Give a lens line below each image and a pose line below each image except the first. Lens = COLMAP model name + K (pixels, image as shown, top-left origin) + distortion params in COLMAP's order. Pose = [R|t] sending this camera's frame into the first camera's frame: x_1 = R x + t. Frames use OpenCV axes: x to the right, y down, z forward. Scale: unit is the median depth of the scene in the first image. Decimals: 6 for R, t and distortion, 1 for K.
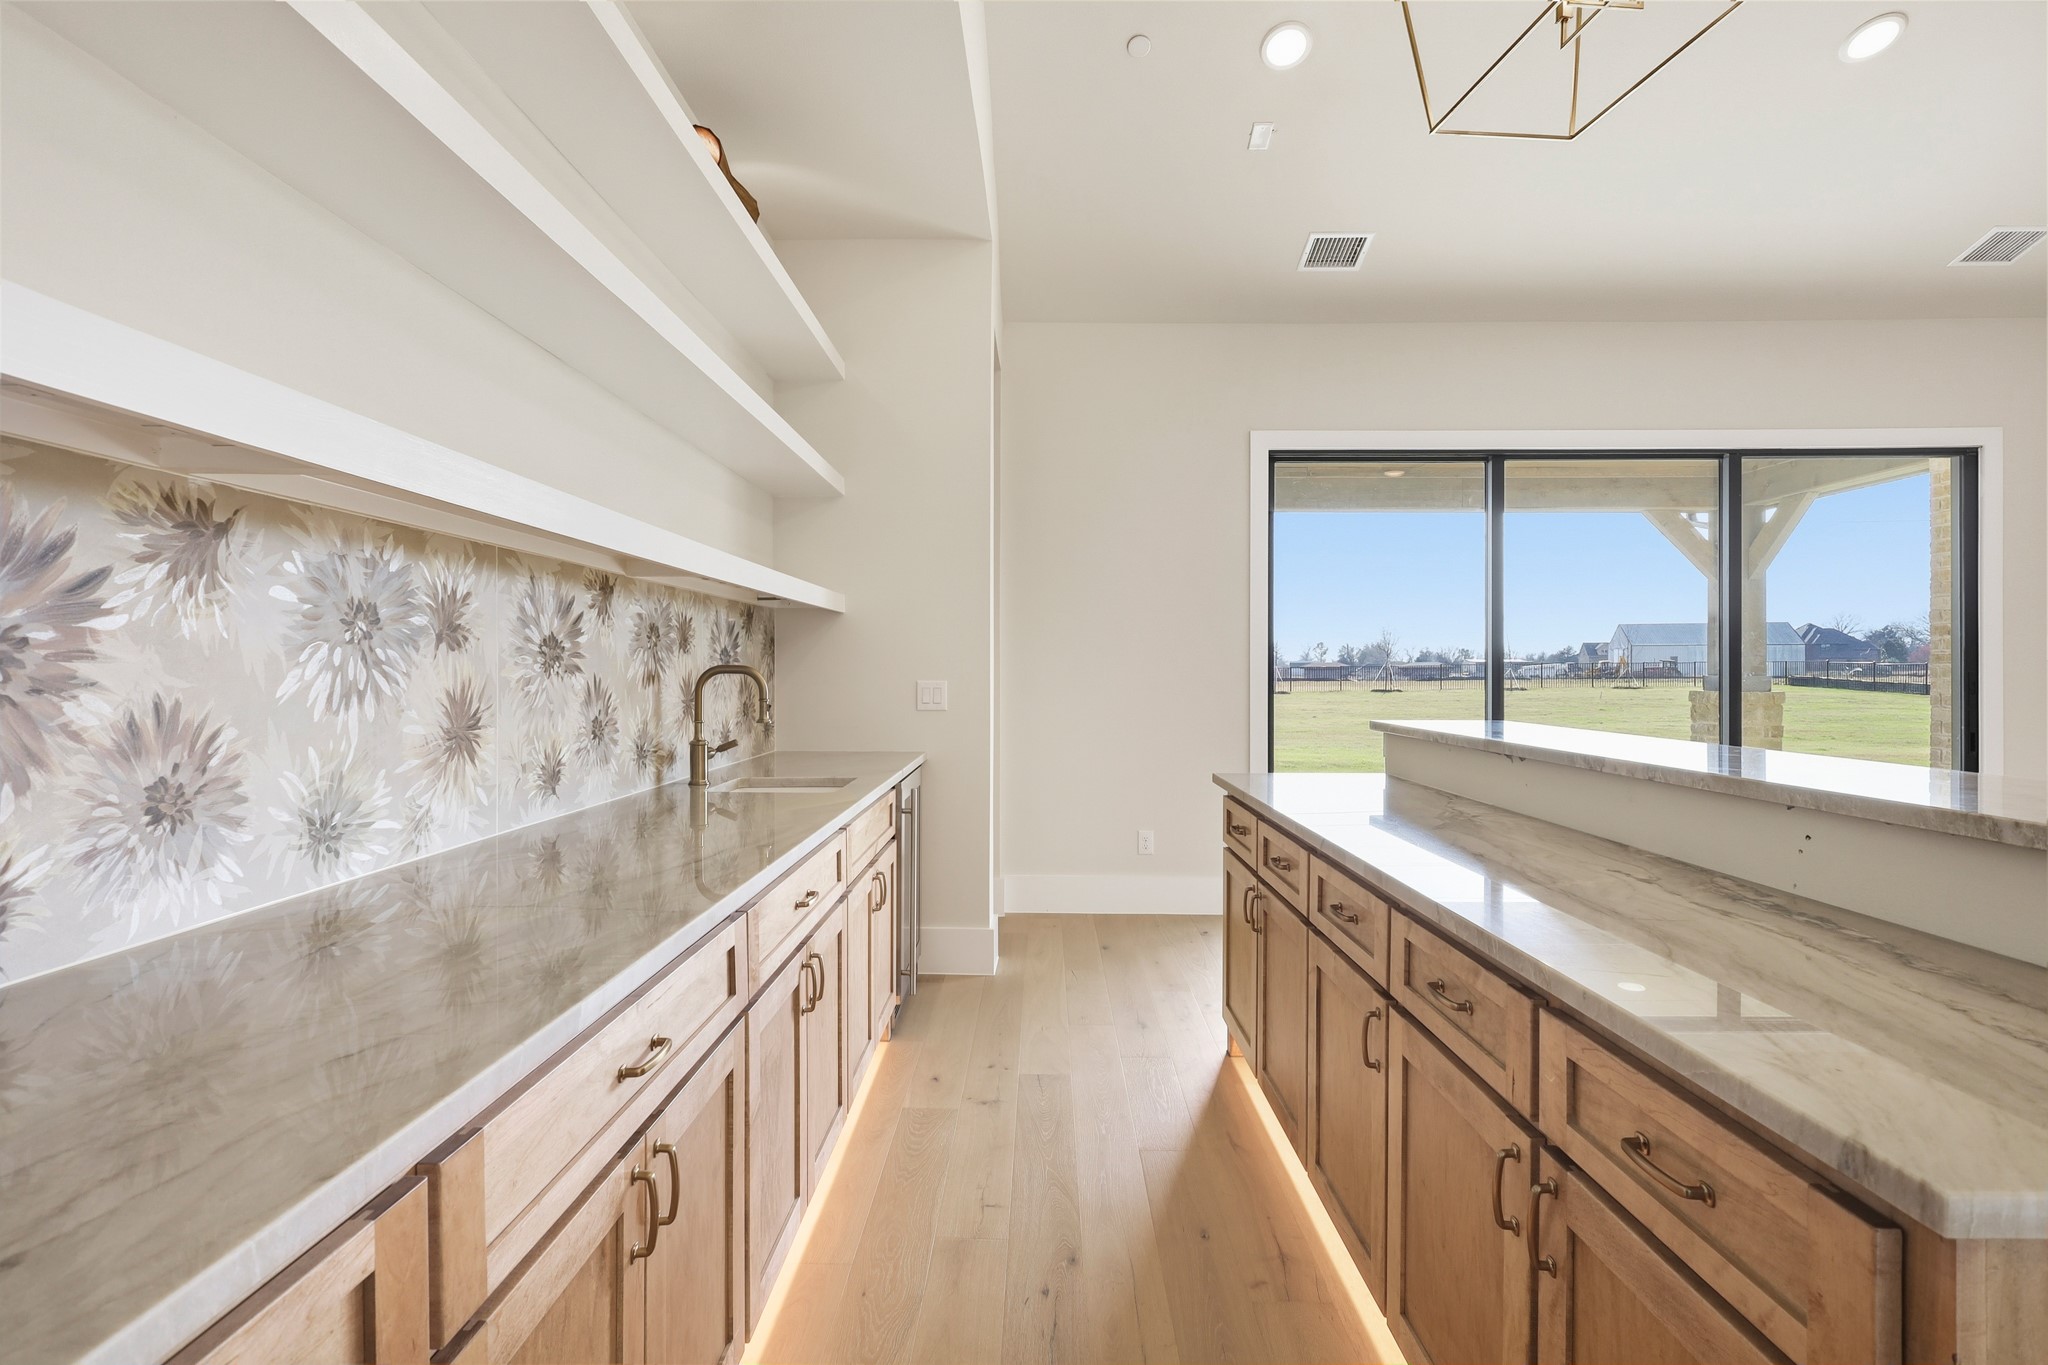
lens RADIAL K [[951.7, 0, 1018.5], [0, 951.7, 677.0], [0, 0, 1]] dist [-0.004076, 0.001304]
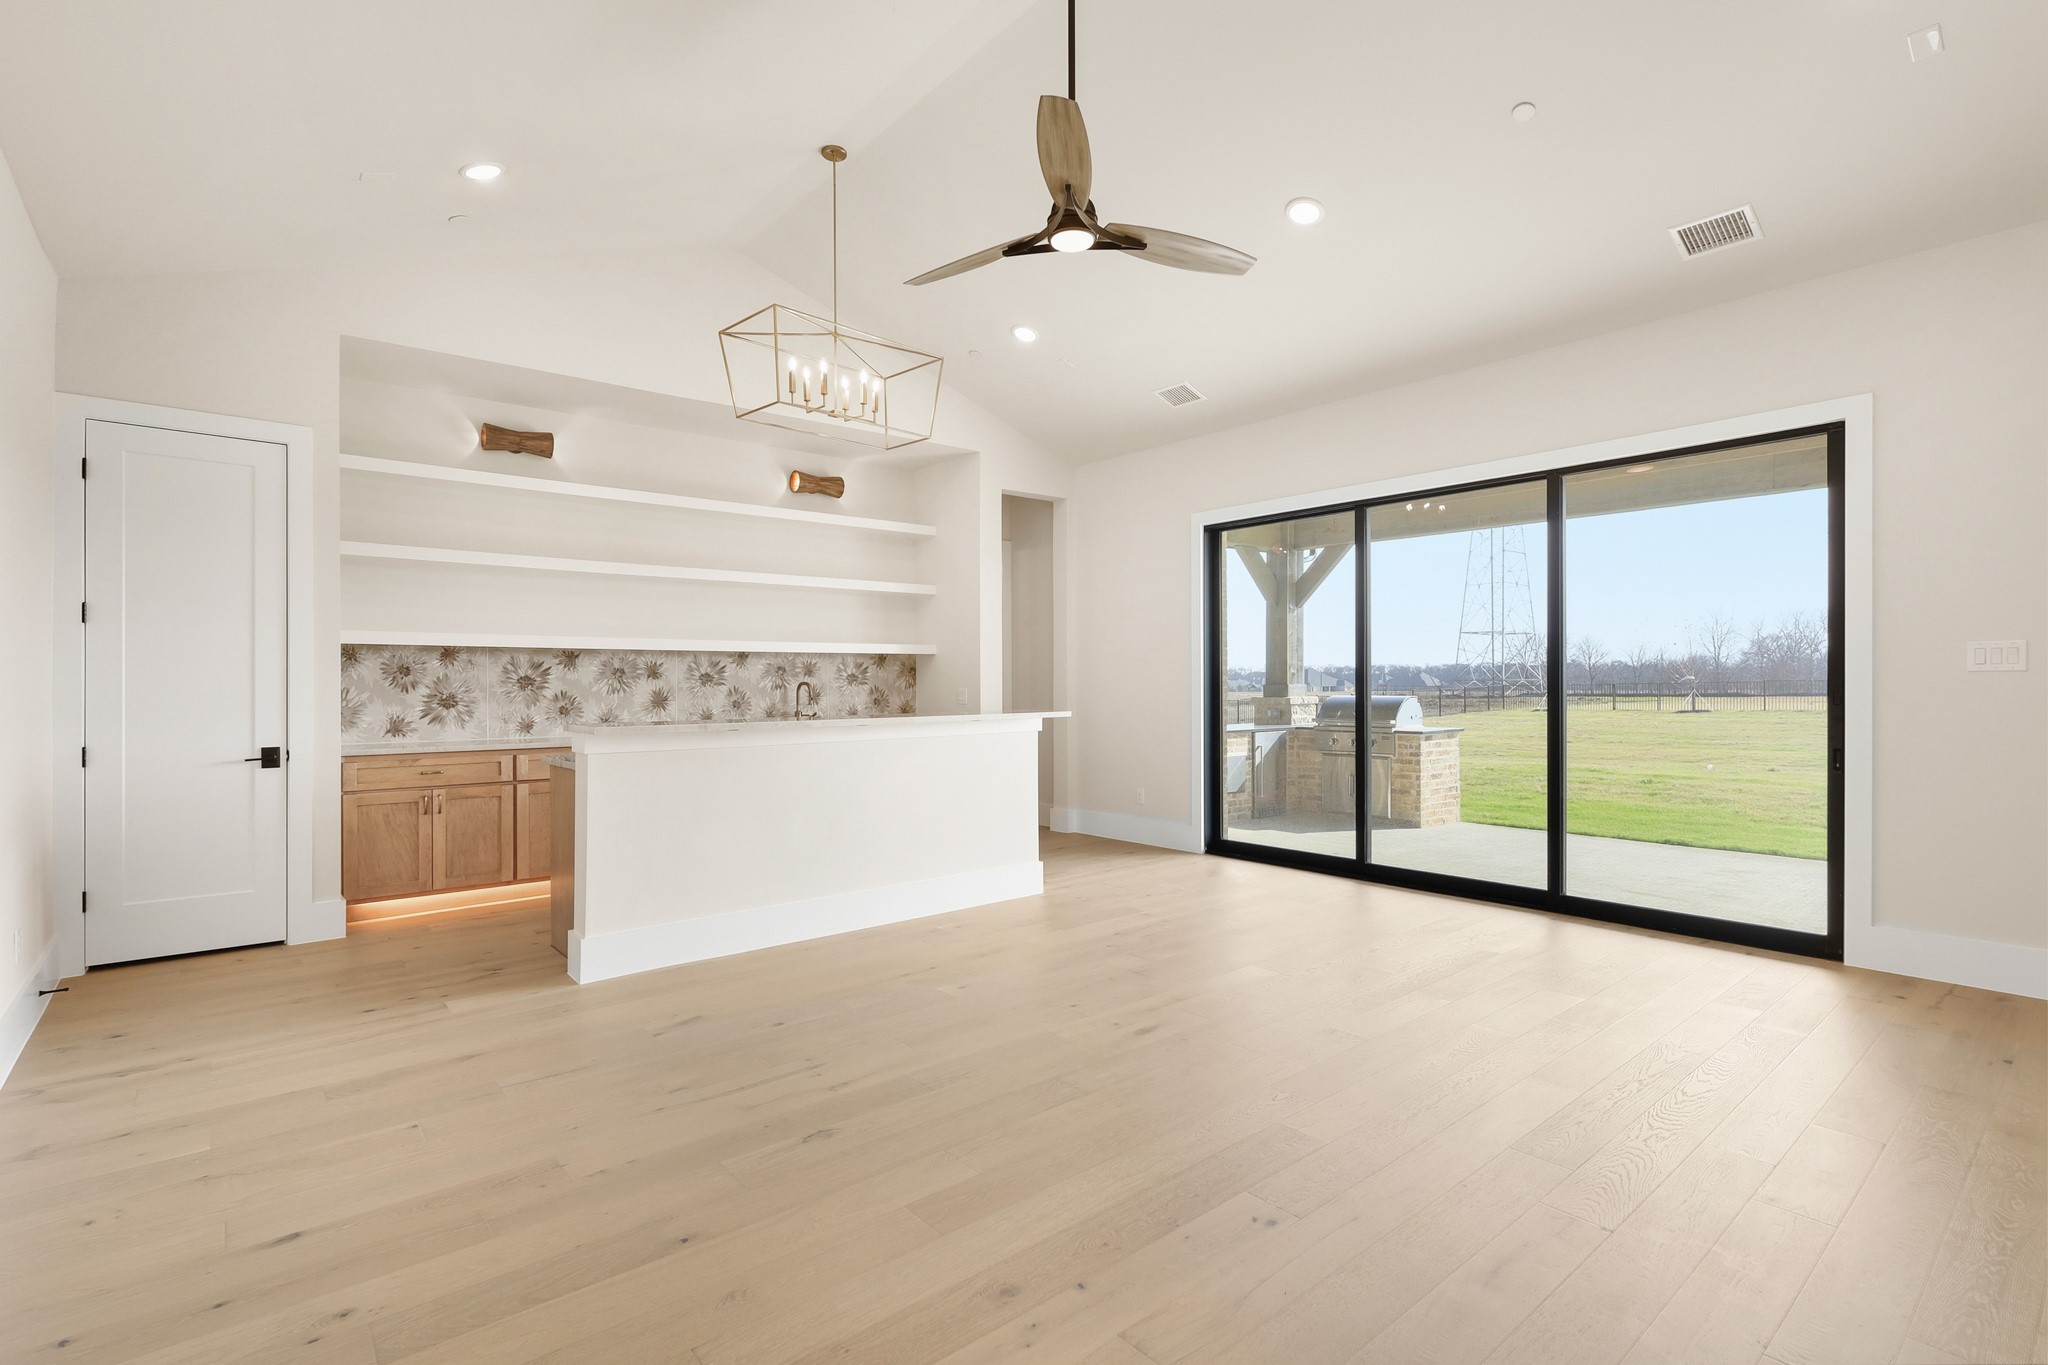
lens RADIAL K [[951.7, 0, 1006.5], [0, 951.7, 692.0], [0, 0, 1]] dist [-0.004076, 0.001304]
pose [[0.655432, 0.003138, -0.755248, 1.751655], [0.000812, 0.999988, 0.004859, 0.002476], [0.755254, -0.003797, 0.655422, -0.222167]]
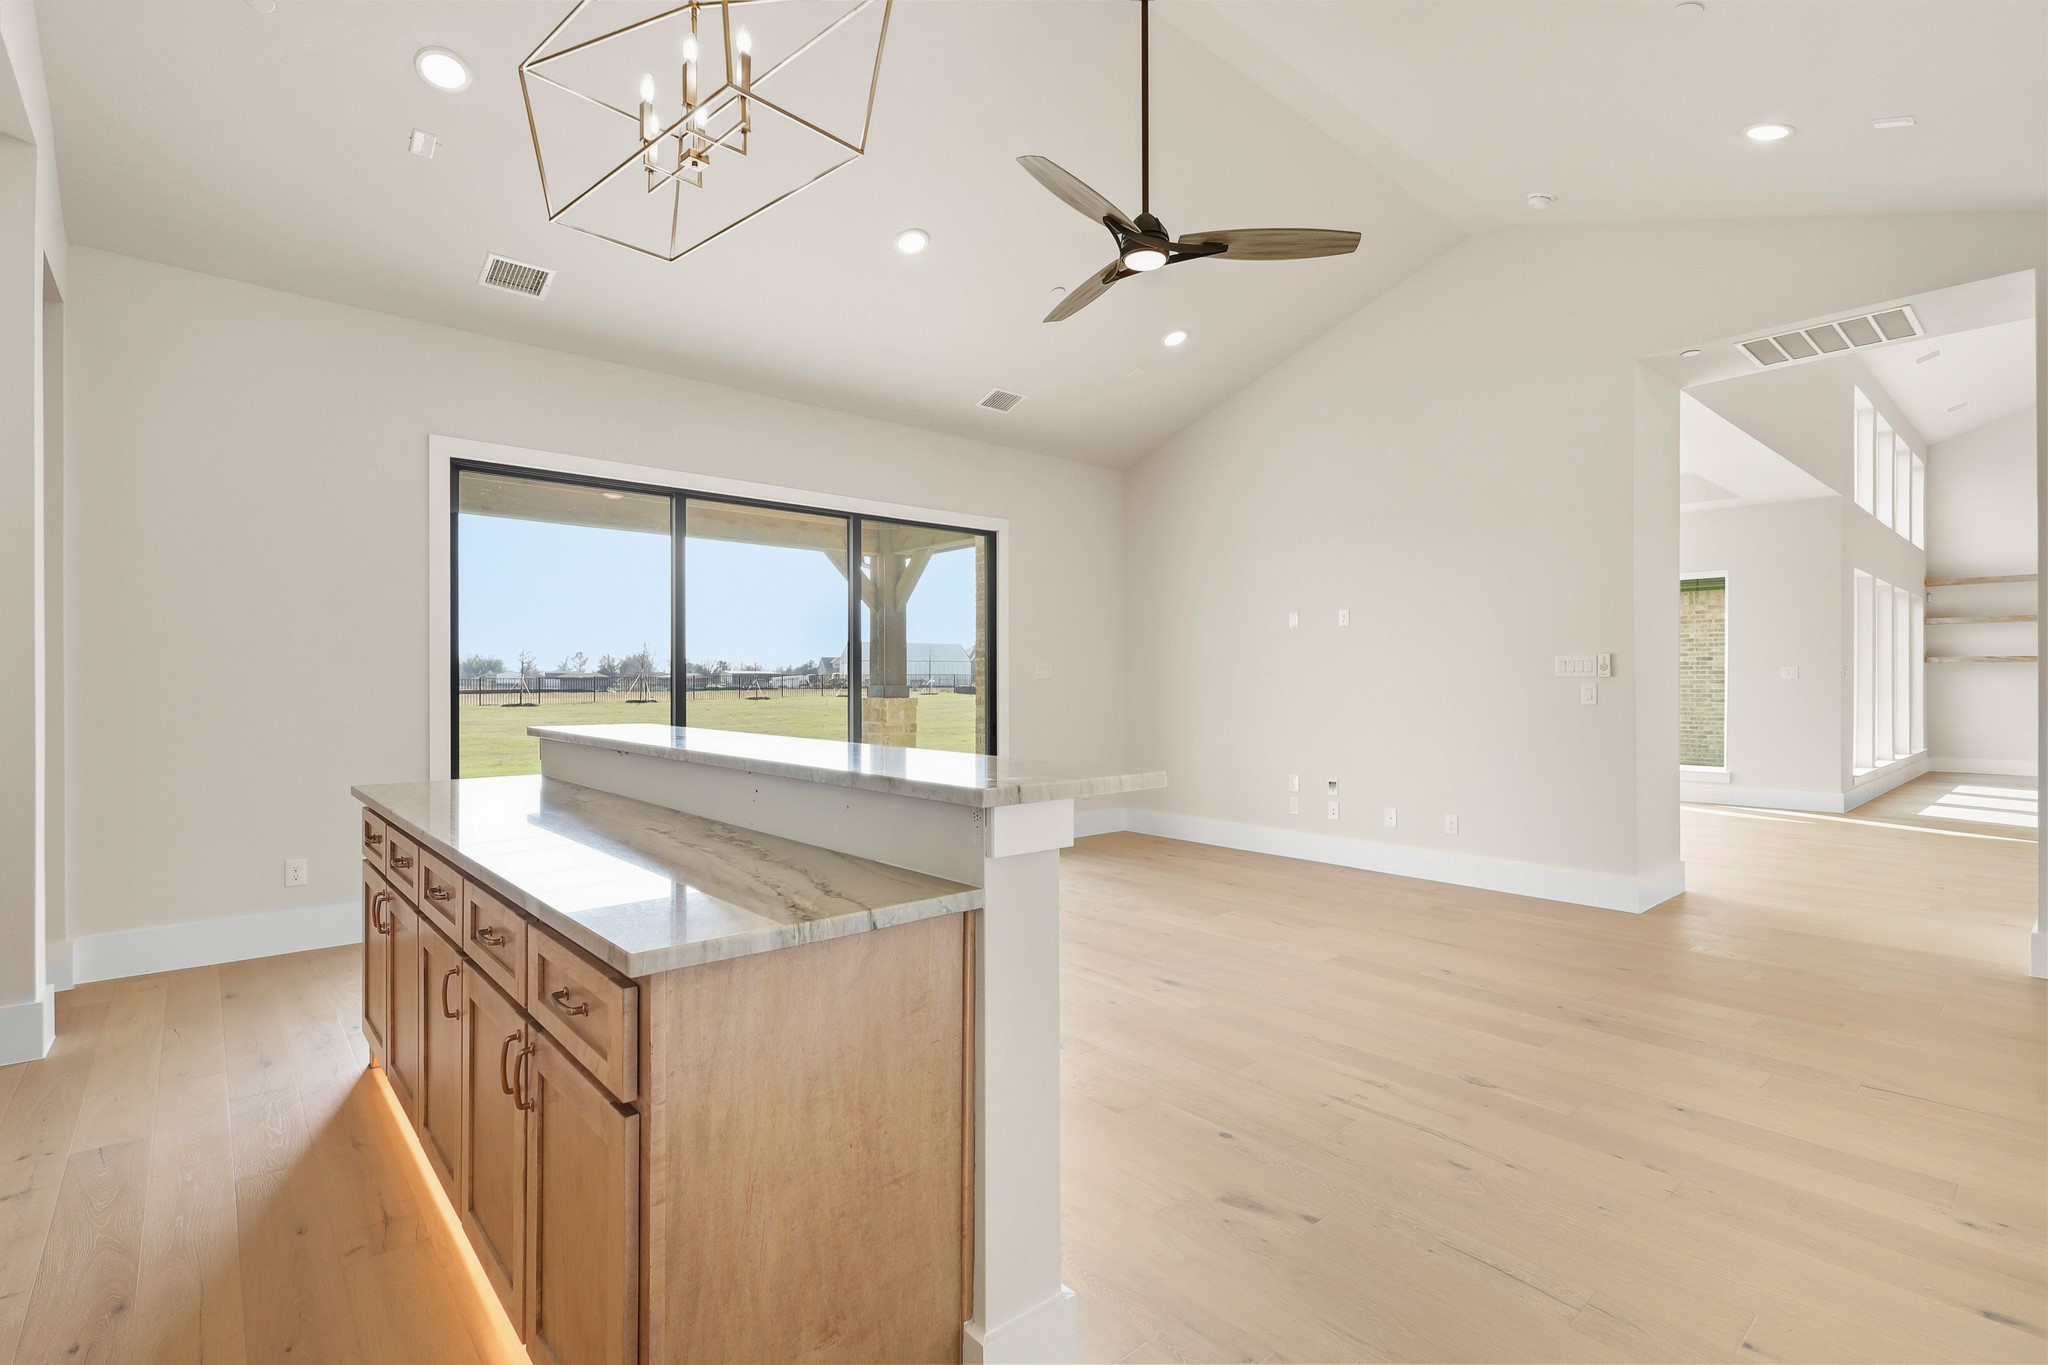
lens RADIAL K [[951.7, 0, 1027.5], [0, 951.7, 688.4], [0, 0, 1]] dist [-0.004076, 0.001304]
pose [[0.735935, -0.004445, 0.677037, 0.054517], [0.004034, 0.999989, 0.002181, 0.001289], [-0.677040, 0.001126, 0.735946, -0.191958]]
